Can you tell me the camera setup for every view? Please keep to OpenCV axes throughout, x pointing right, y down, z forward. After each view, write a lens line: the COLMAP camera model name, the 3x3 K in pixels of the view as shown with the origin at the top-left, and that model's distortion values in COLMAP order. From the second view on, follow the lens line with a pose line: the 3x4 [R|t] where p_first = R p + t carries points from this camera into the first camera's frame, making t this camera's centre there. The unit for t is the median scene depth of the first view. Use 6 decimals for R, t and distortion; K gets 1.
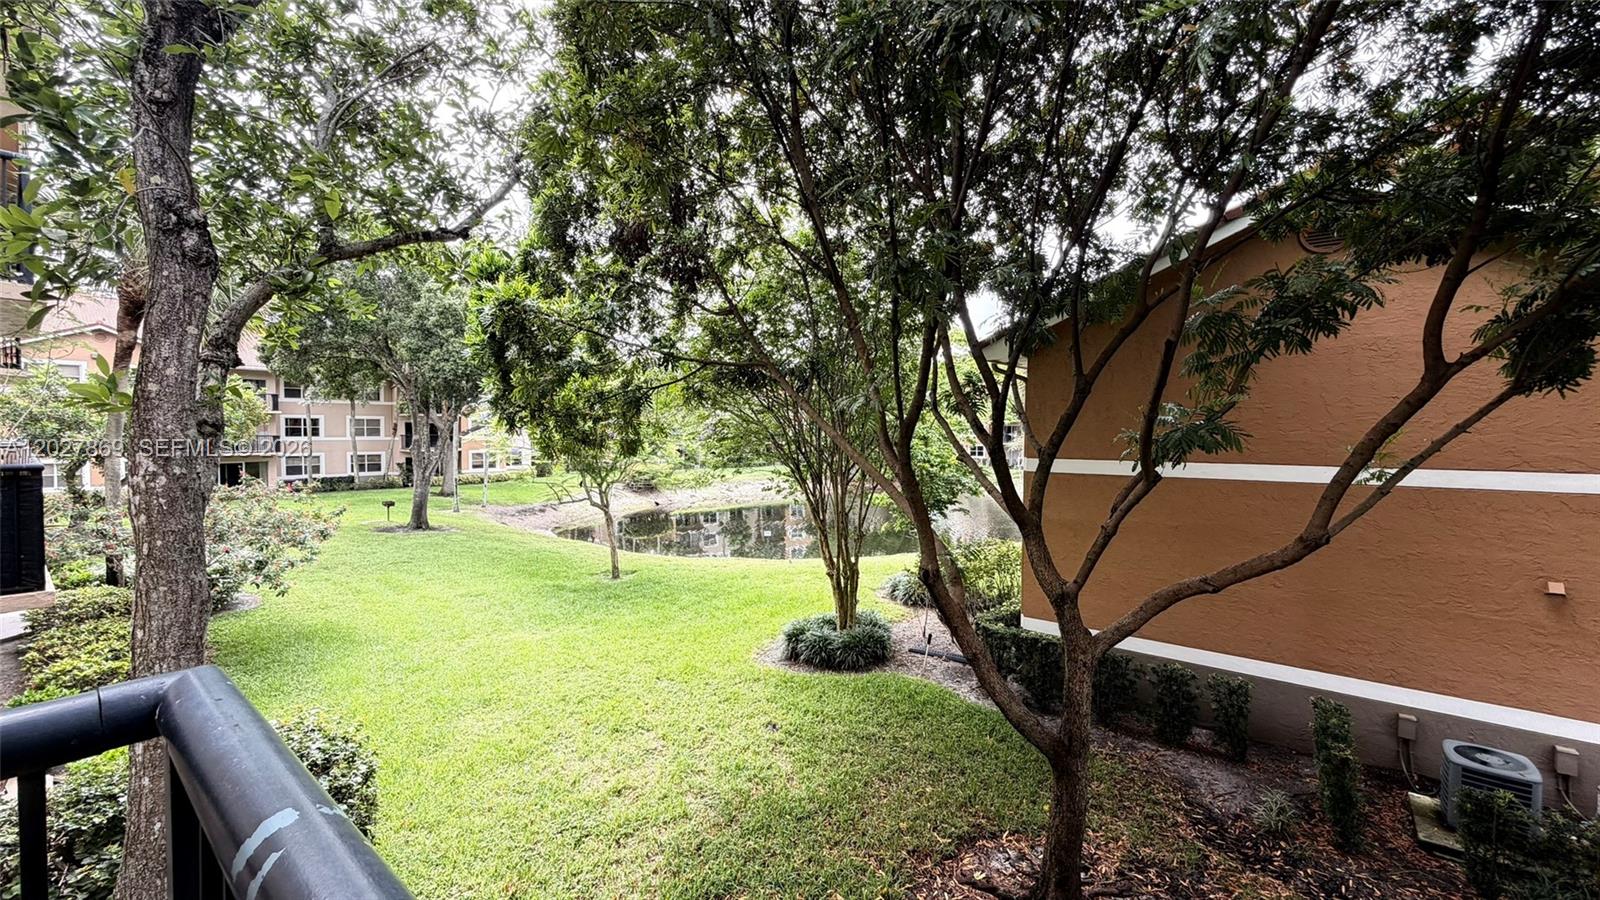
lens RADIAL K [[616.8, 0, 800.0], [0, 616.8, 450.0], [0, 0, 1]] dist [-0.000387, 0.000032]
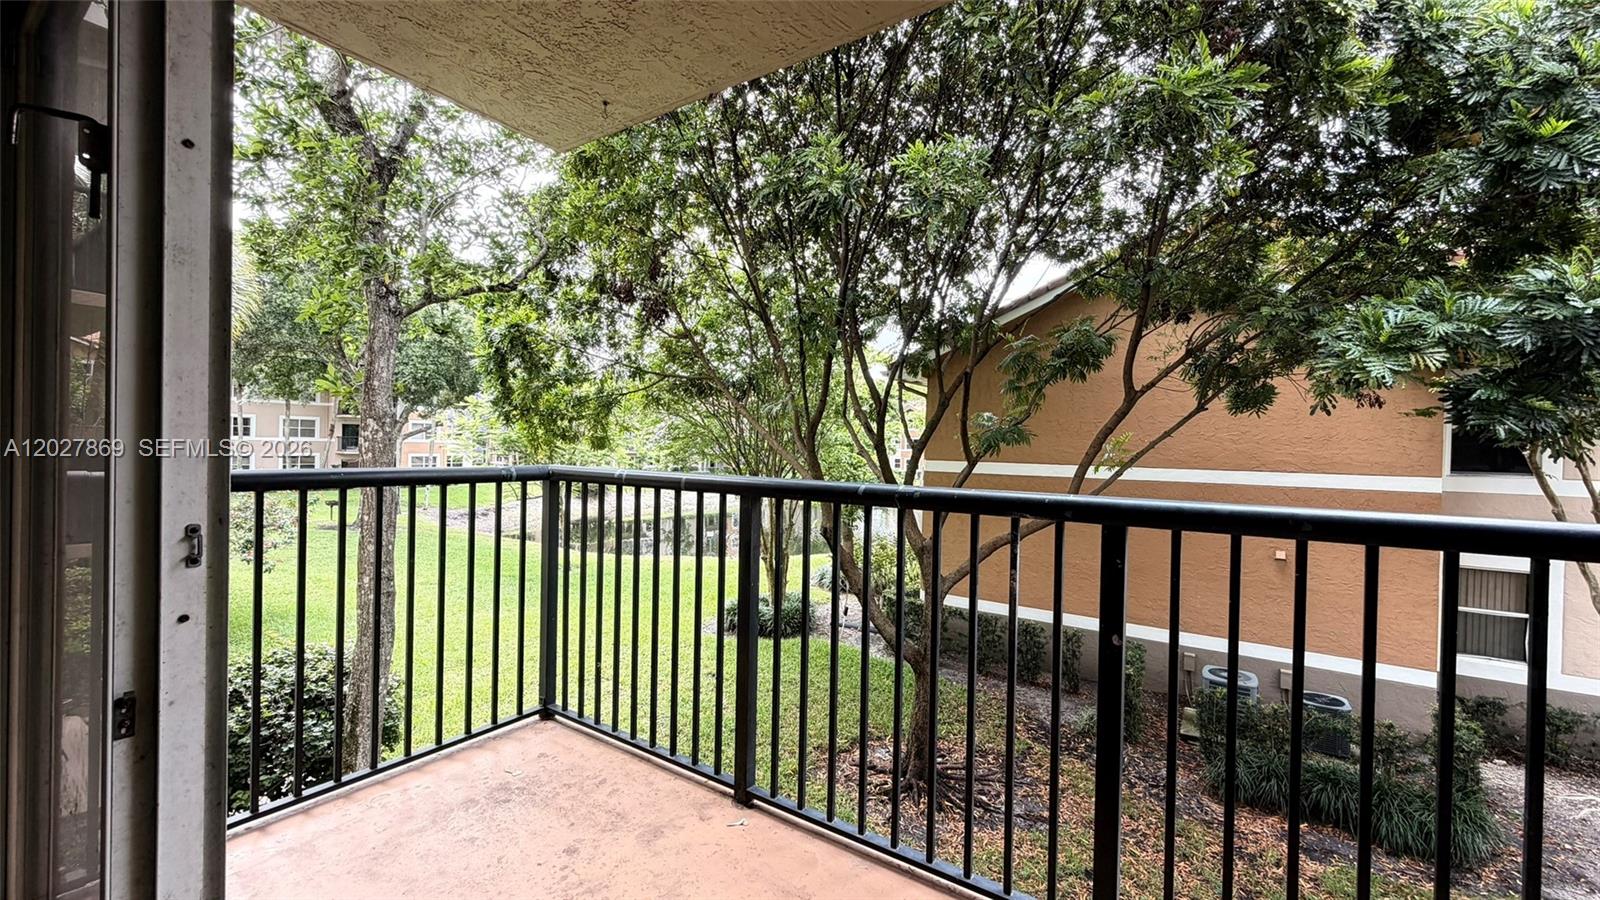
lens RADIAL K [[616.8, 0, 800.0], [0, 616.8, 450.0], [0, 0, 1]] dist [-0.000387, 0.000032]
pose [[0.995943, 0.019023, 0.087954, 0.013175], [-0.017185, 0.999619, -0.021610, 0.028975], [-0.088332, 0.020011, 0.995890, -0.240808]]
